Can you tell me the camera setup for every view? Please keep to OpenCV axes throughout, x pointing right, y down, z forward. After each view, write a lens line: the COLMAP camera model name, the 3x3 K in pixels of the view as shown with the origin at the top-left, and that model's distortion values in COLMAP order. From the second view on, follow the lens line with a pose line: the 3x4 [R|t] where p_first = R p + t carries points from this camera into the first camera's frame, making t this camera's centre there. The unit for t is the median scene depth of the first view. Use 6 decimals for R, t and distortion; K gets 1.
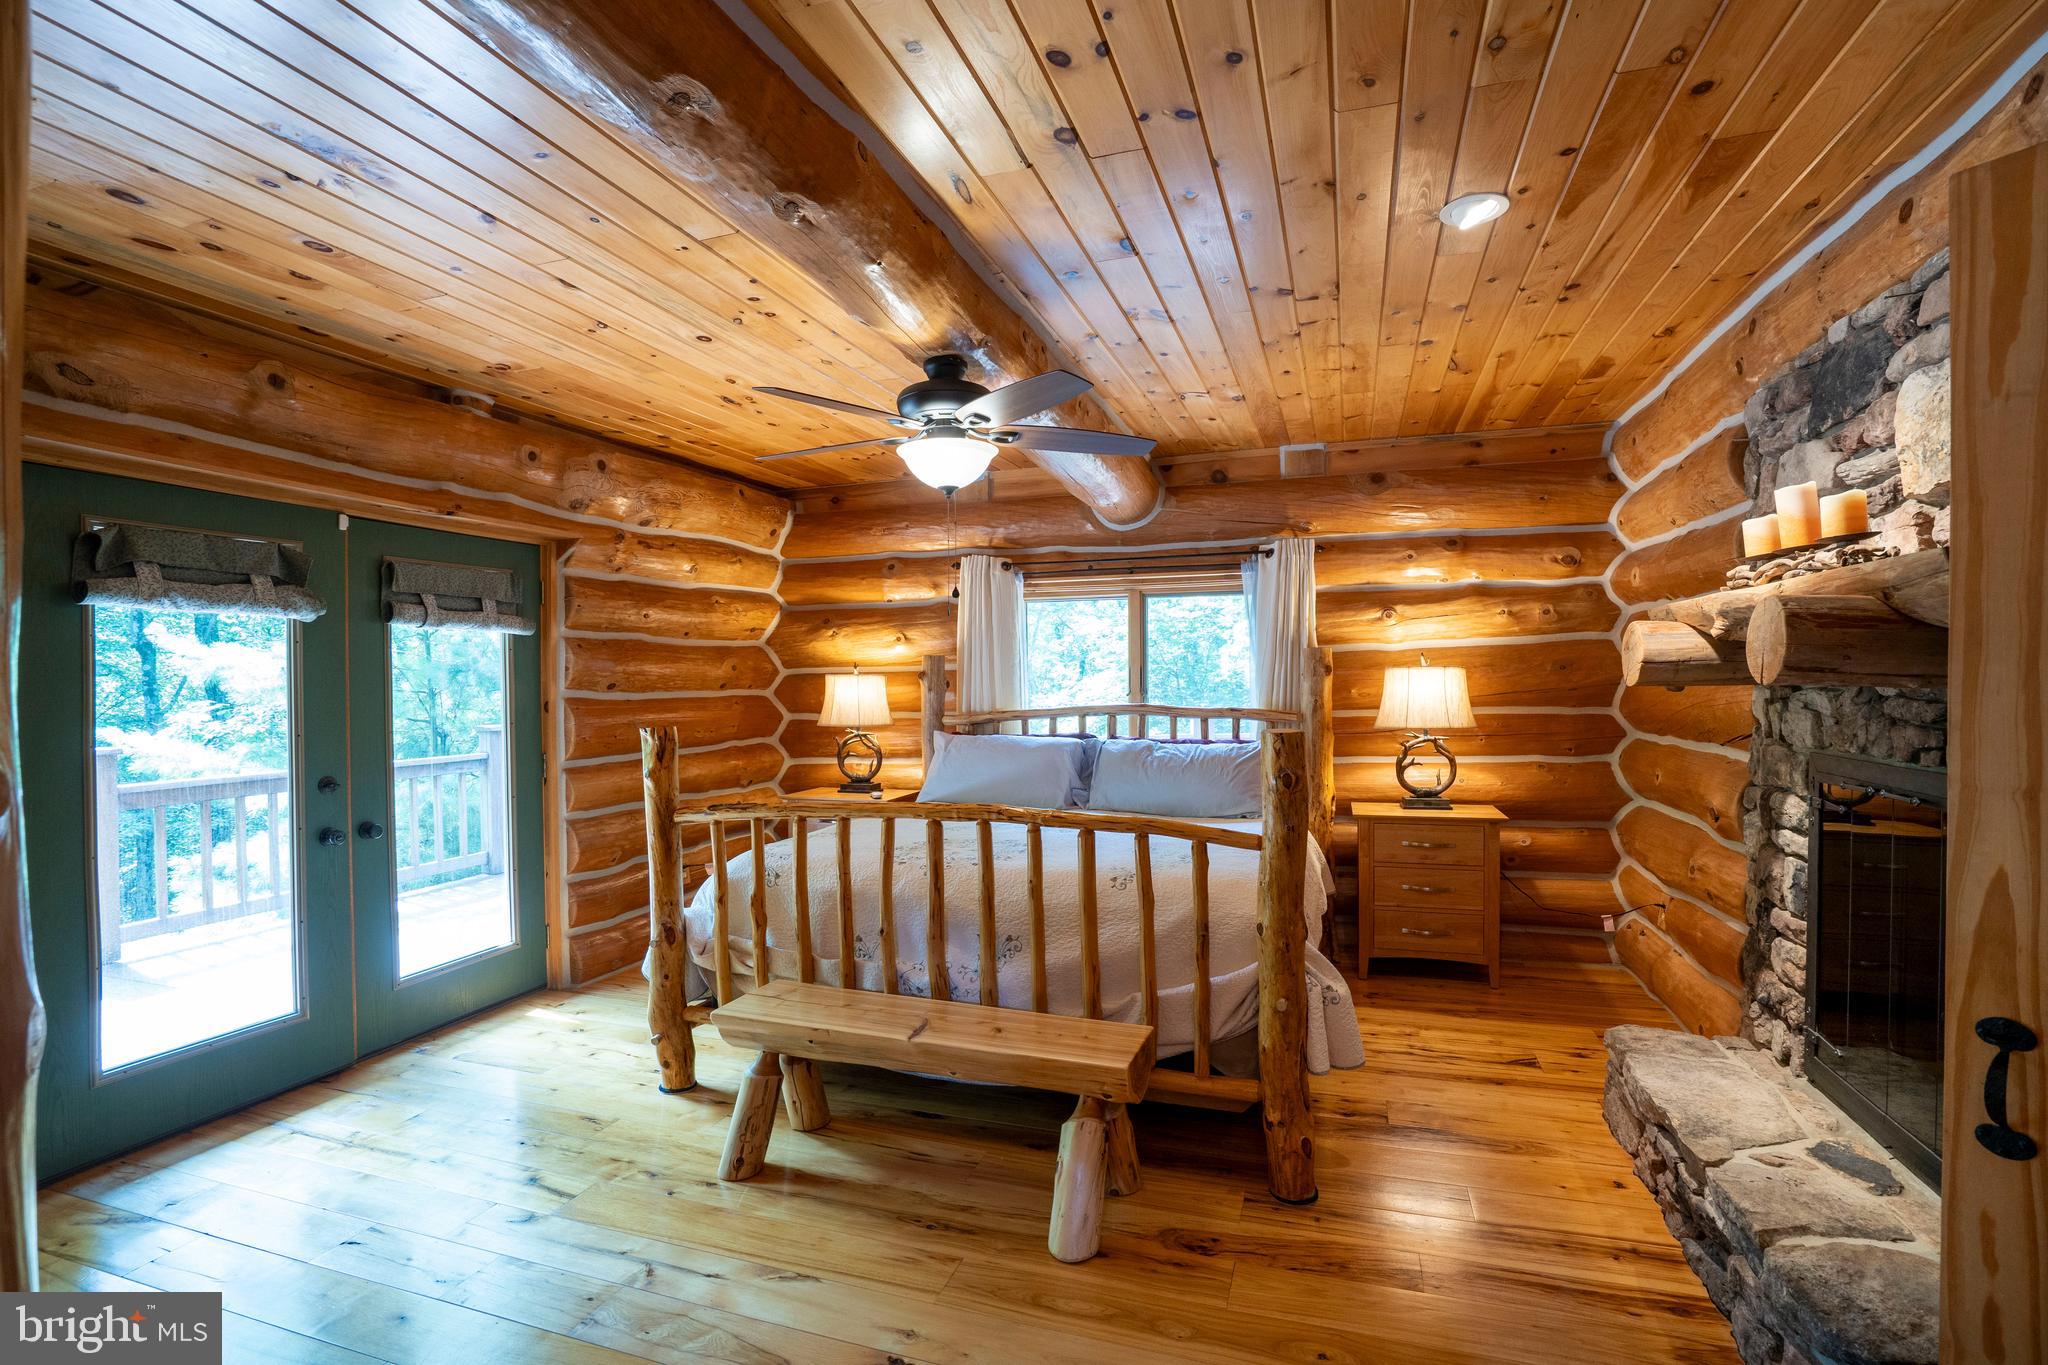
lens RADIAL K [[946.2, 0, 1031.7], [0, 946.2, 686.2], [0, 0, 1]] dist [-0.056682, 0.019337]
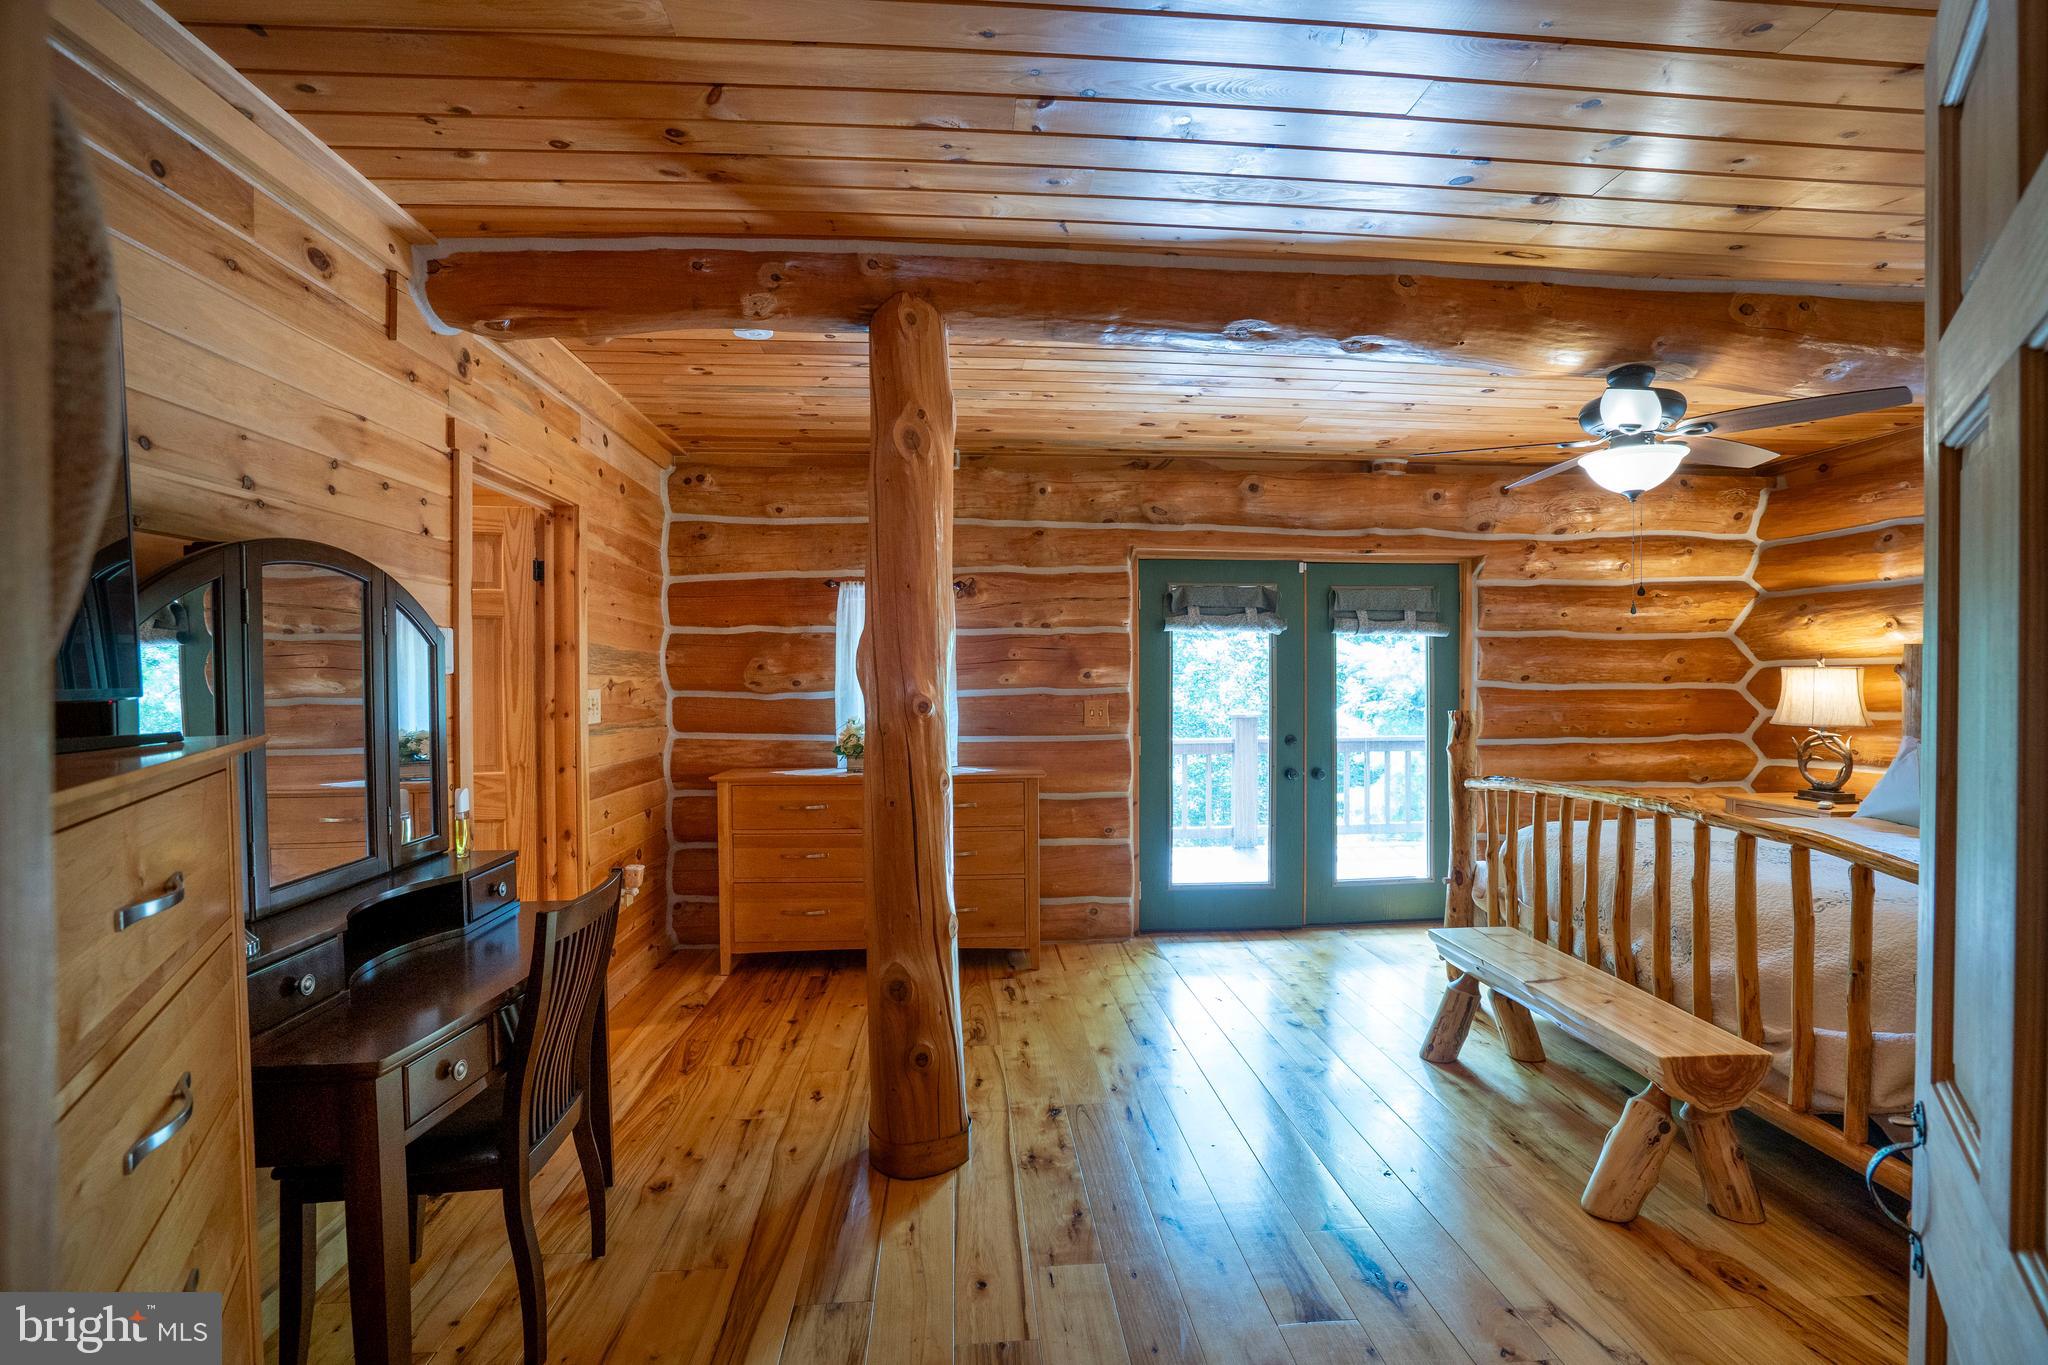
lens RADIAL K [[946.2, 0, 1035.9], [0, 946.2, 684.5], [0, 0, 1]] dist [-0.056682, 0.019337]
pose [[0.394813, 0.016891, -0.918606, 0.395350], [-0.007896, 0.999856, 0.014992, -0.004569], [0.918728, 0.001334, 0.394889, -0.009158]]
